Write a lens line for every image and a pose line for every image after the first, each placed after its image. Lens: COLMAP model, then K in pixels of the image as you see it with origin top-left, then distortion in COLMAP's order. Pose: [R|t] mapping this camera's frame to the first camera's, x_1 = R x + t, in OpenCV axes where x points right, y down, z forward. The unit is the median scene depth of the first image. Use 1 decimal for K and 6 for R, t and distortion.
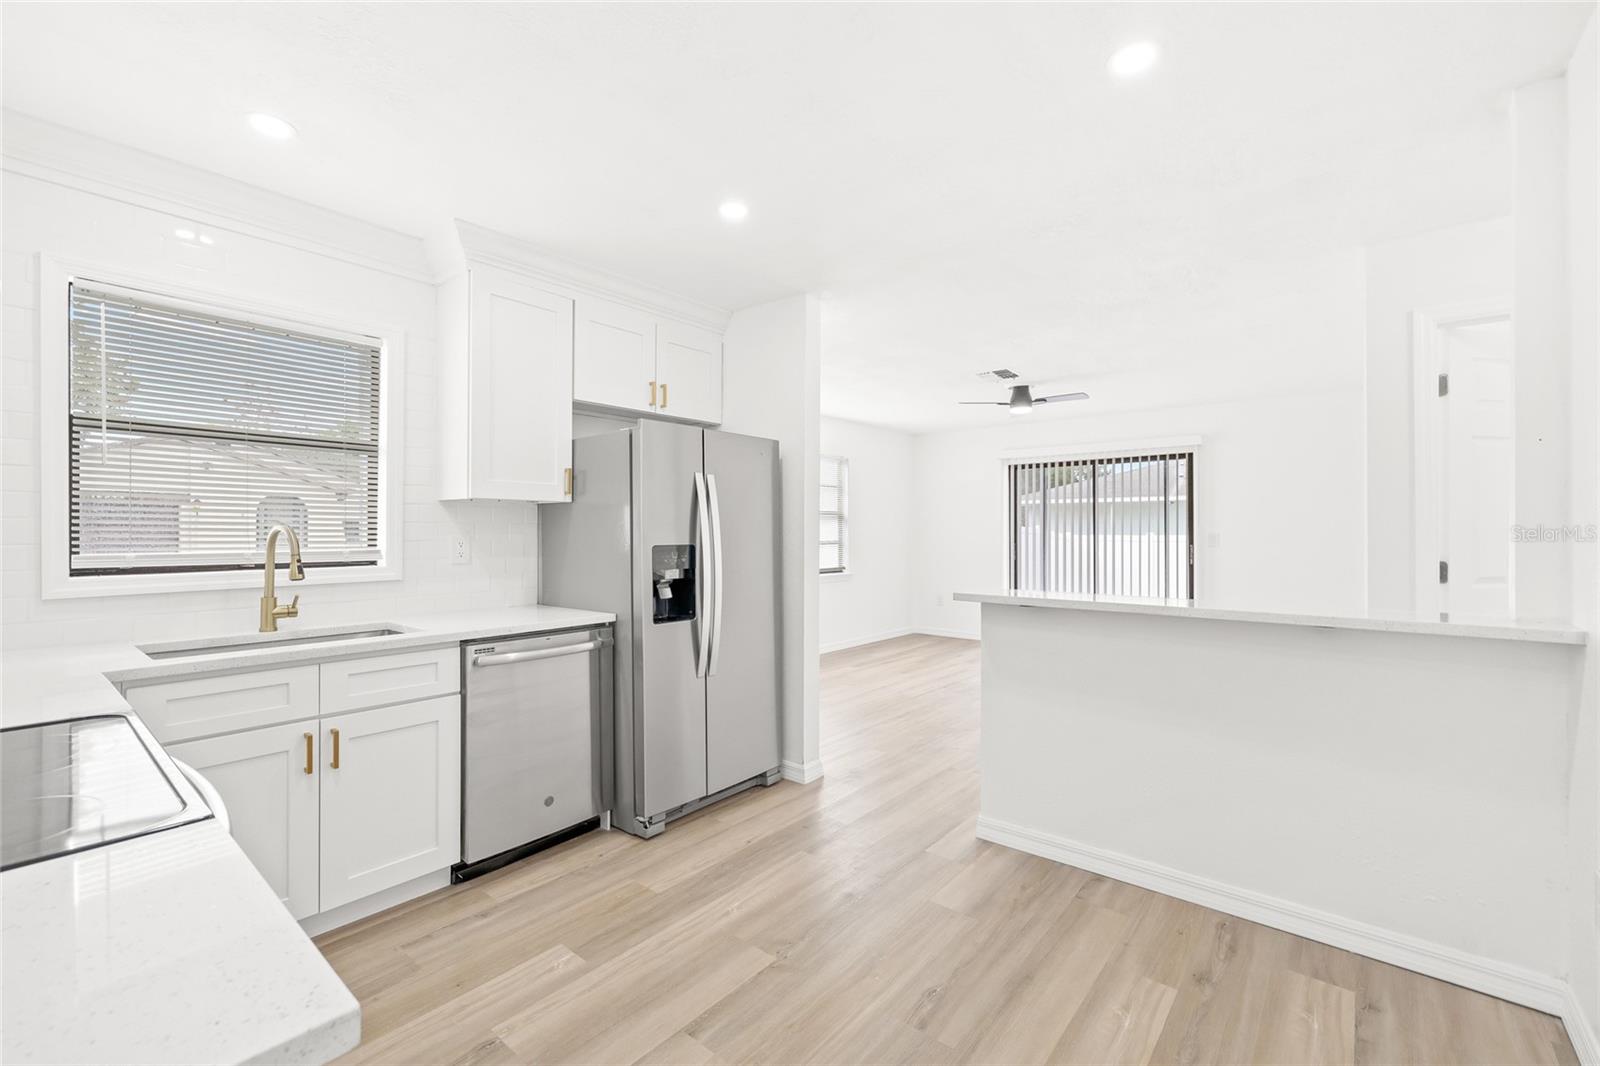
lens RADIAL K [[678.5, 0, 800.0], [0, 678.5, 533.0], [0, 0, 1]] dist [0.000922, 0.000105]
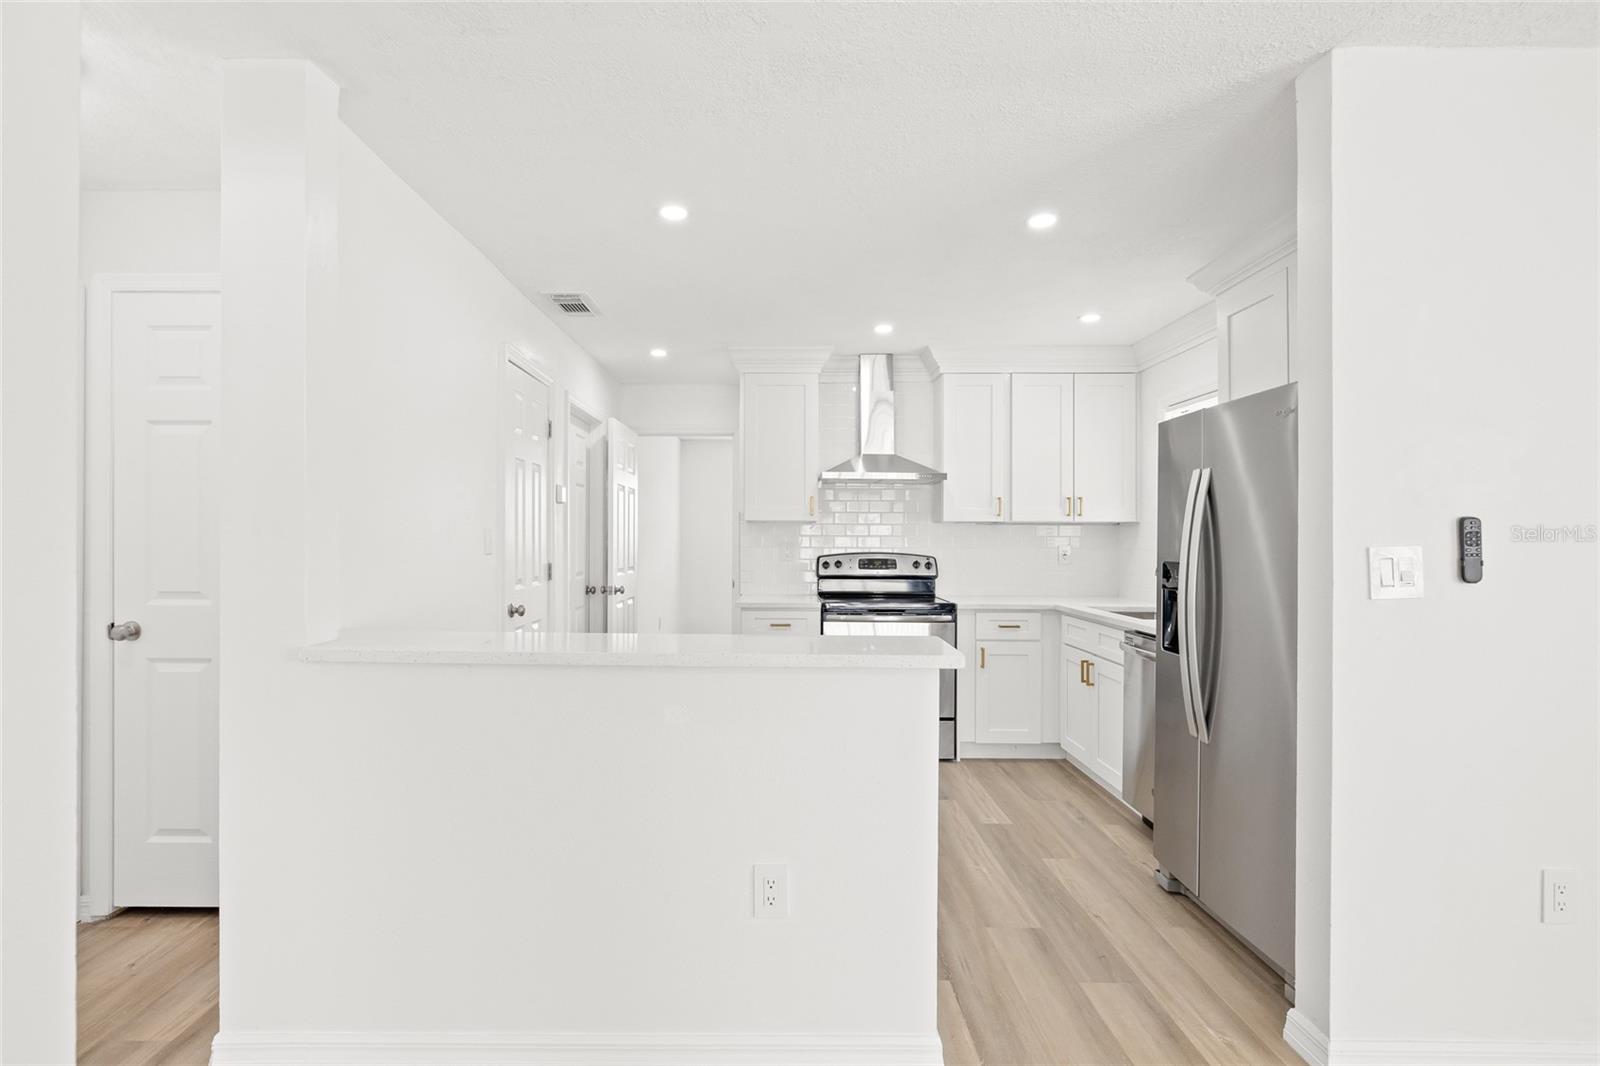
lens RADIAL K [[762.4, 0, 770.6], [0, 762.4, 533.9], [0, 0, 1]] dist [-0.000277, 0.000019]
pose [[-0.777933, -0.006552, -0.628312, 0.910678], [-0.004570, 0.999978, -0.004769, -0.012969], [0.628330, -0.000839, -0.777946, 1.615410]]
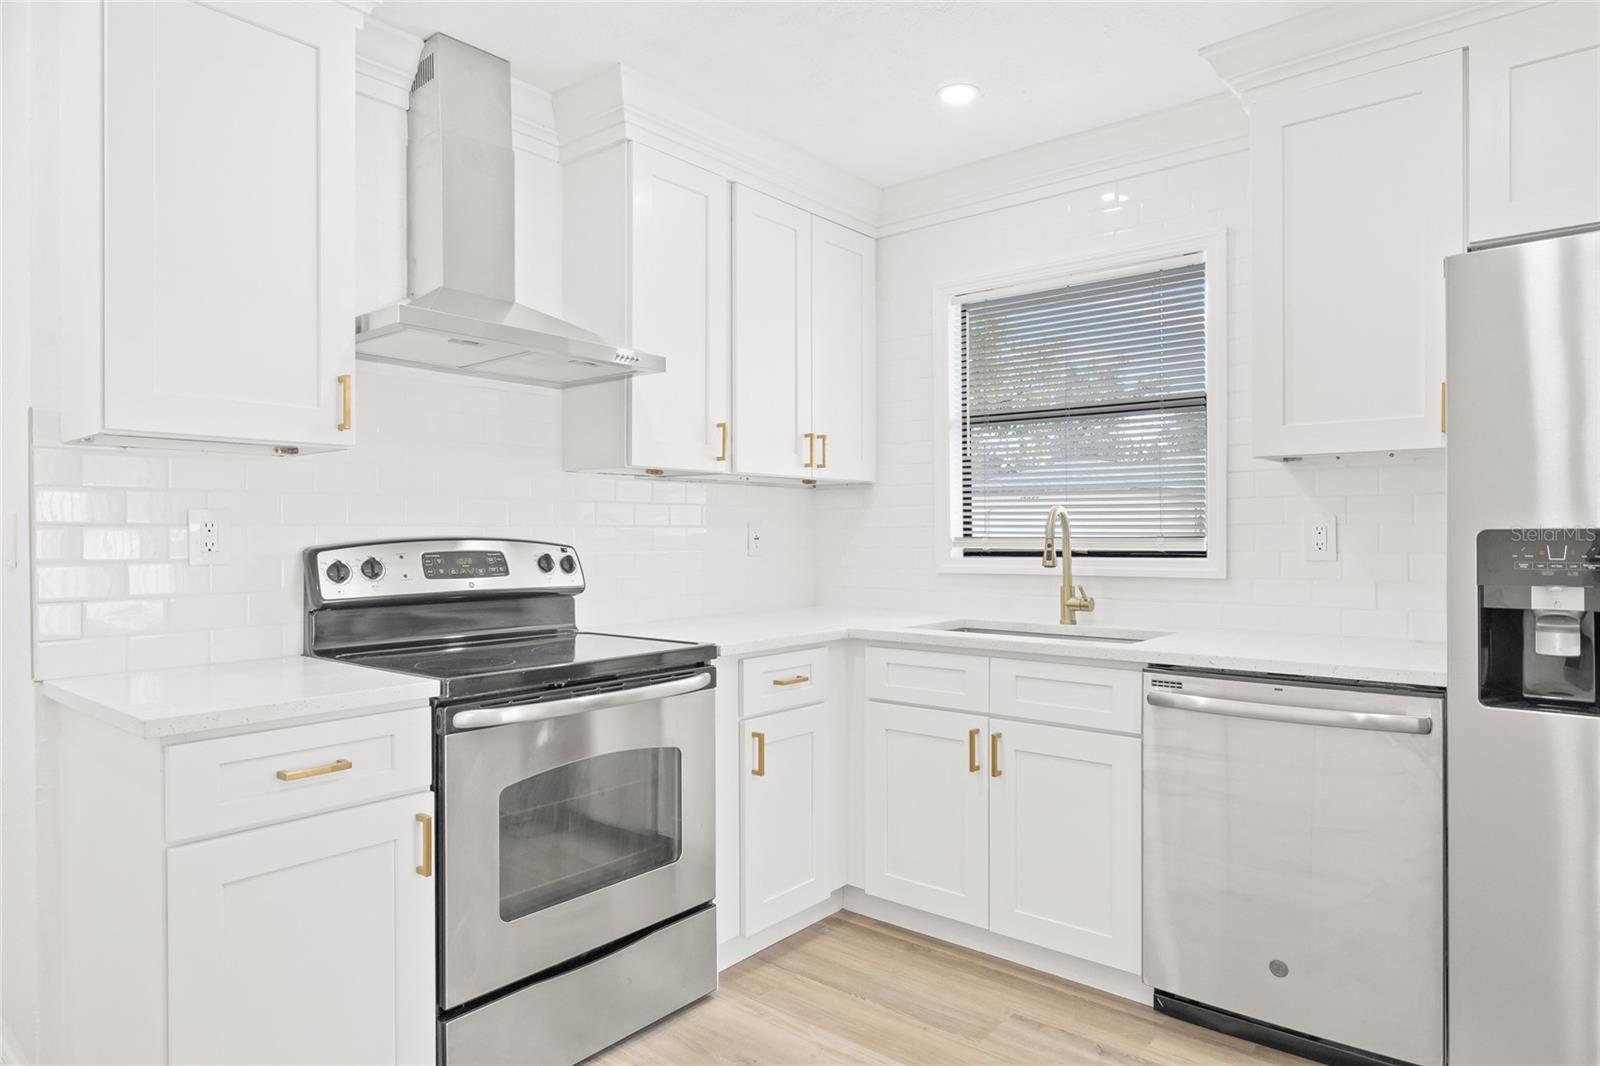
lens RADIAL K [[941.7, 0, 785.9], [0, 941.7, 534.2], [0, 0, 1]] dist [-0.003209, -0.000242]
pose [[-0.008779, 0.000151, -0.999961, 0.454414], [0.002470, 0.999997, 0.000129, 0.022390], [0.999958, -0.002468, -0.008780, 0.603394]]
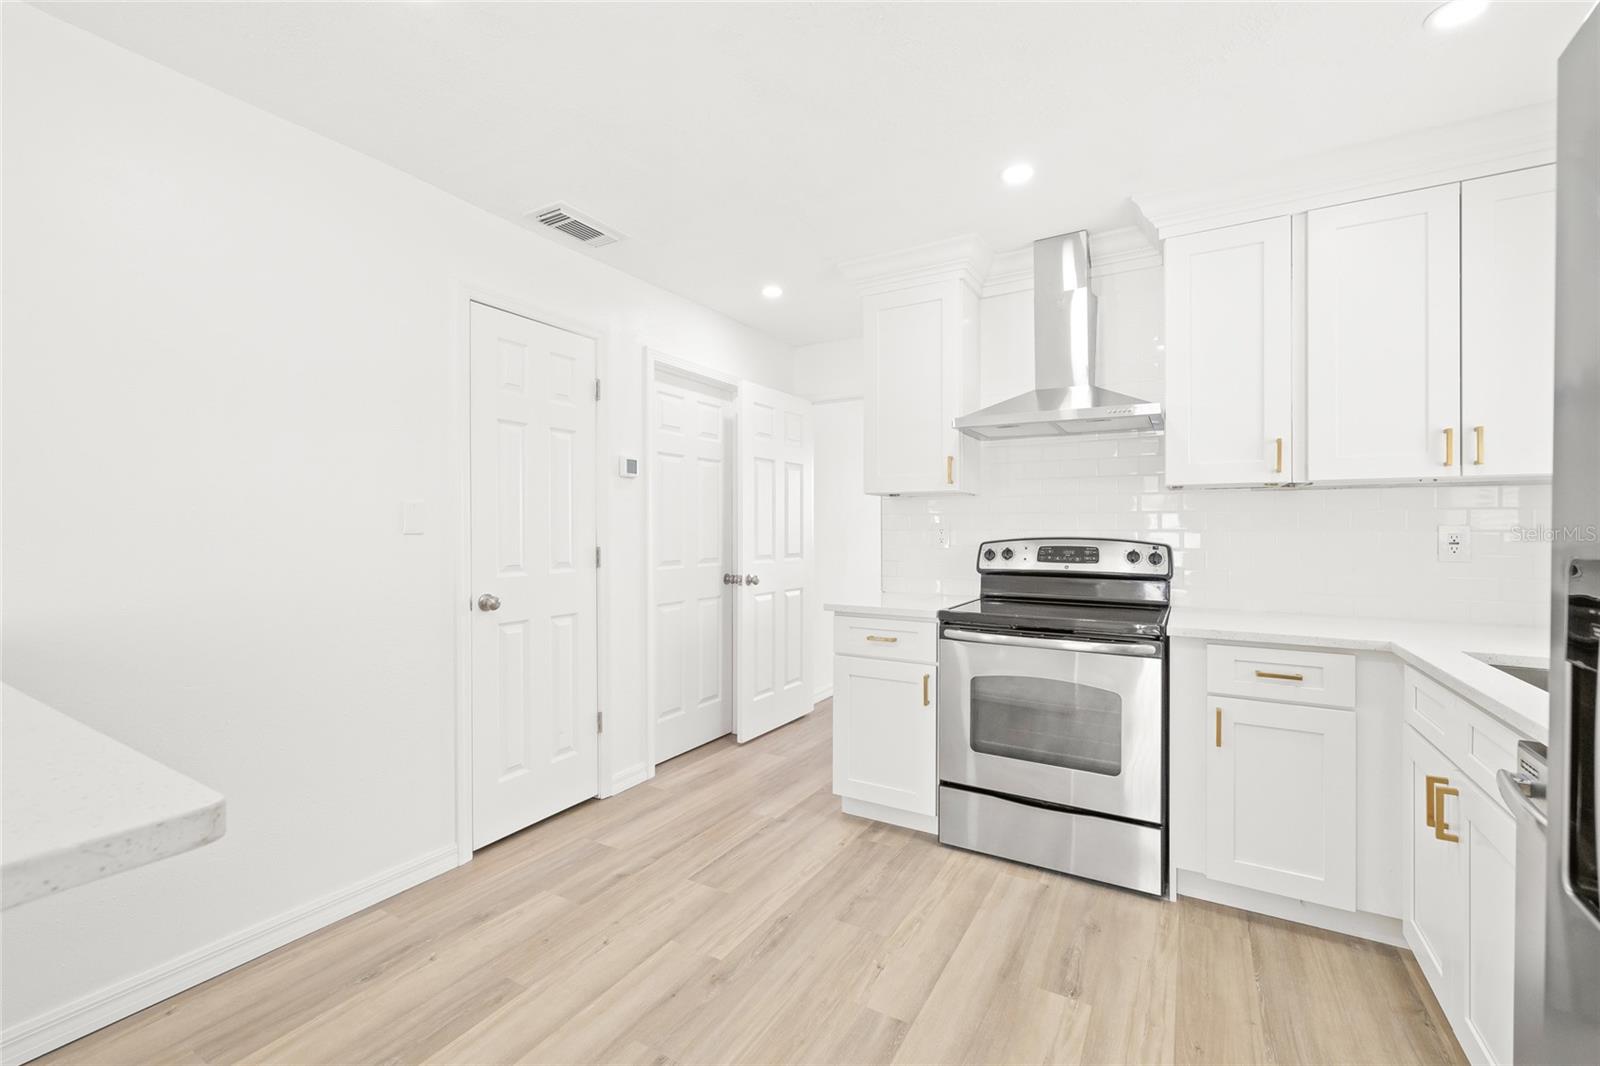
lens RADIAL K [[673.2, 0, 793.5], [0, 673.2, 527.7], [0, 0, 1]] dist [0.001050, -0.000074]
pose [[-0.987721, -0.000350, -0.156229, 0.099420], [-0.000589, 0.999999, 0.001485, 0.006589], [0.156228, 0.001559, -0.987720, 1.320081]]
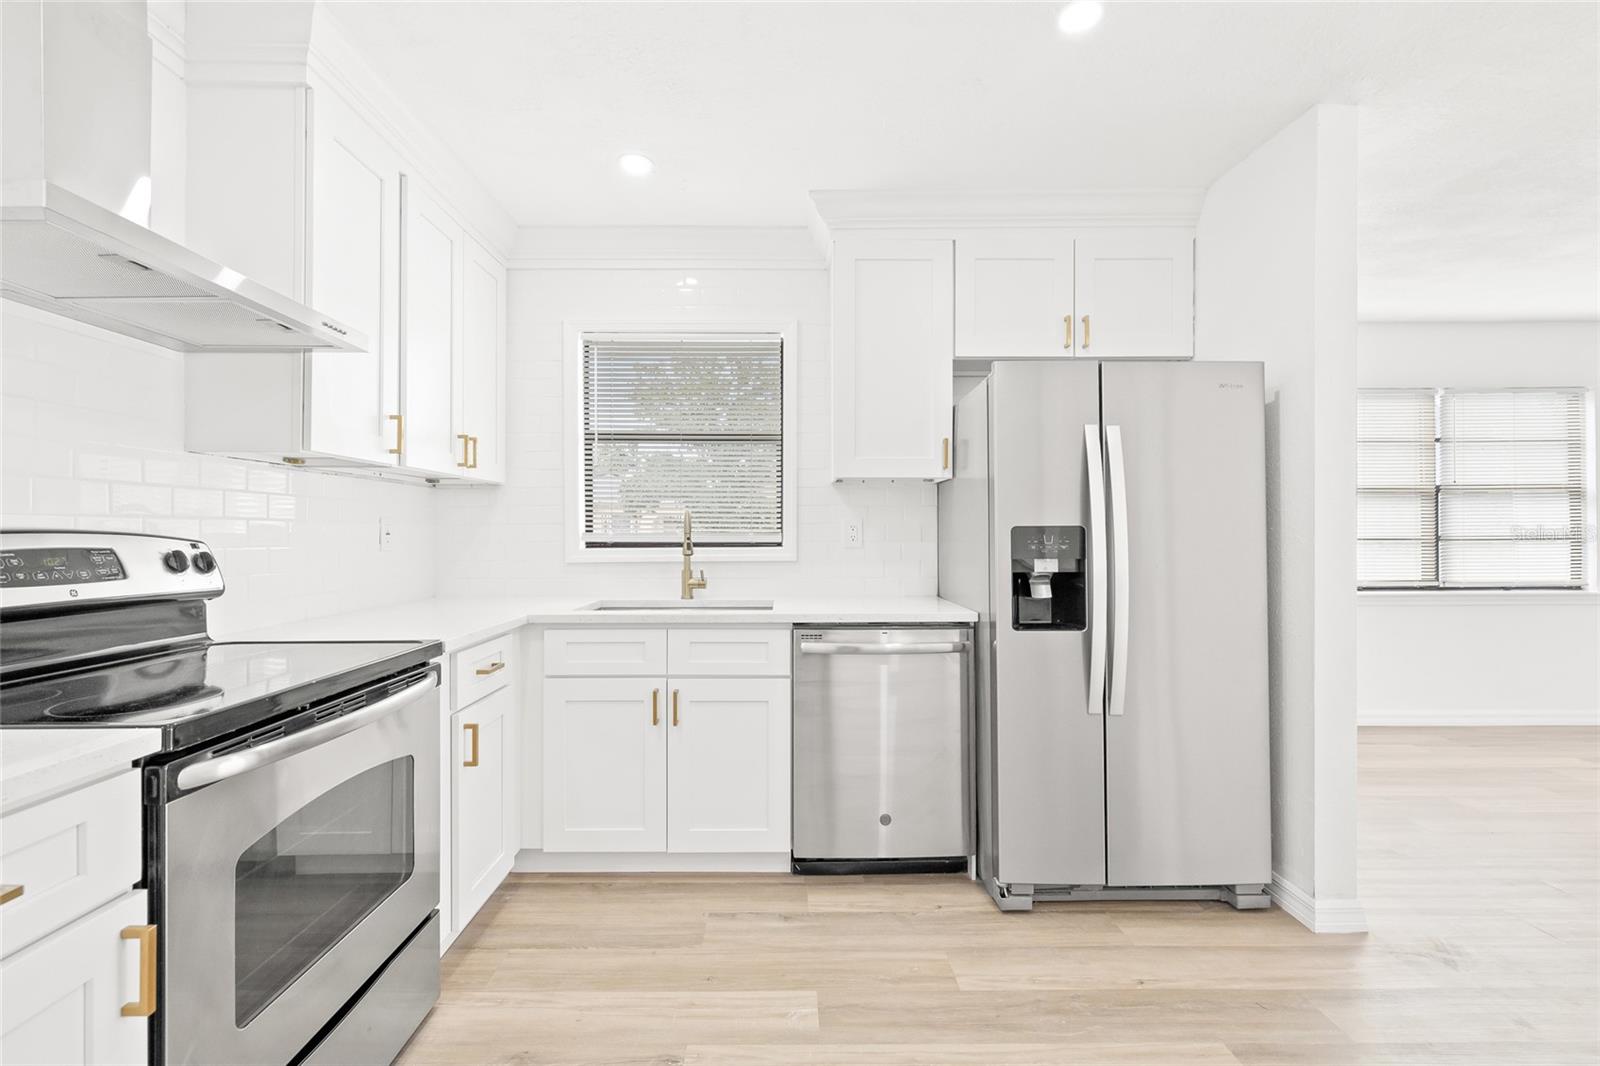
lens RADIAL K [[684.7, 0, 781.5], [0, 684.7, 529.7], [0, 0, 1]] dist [0.000272, -0.000046]
pose [[0.637150, -0.004614, -0.770726, 0.230865], [0.001069, 0.999986, -0.005102, 0.028804], [0.770739, 0.002427, 0.637147, 0.347577]]
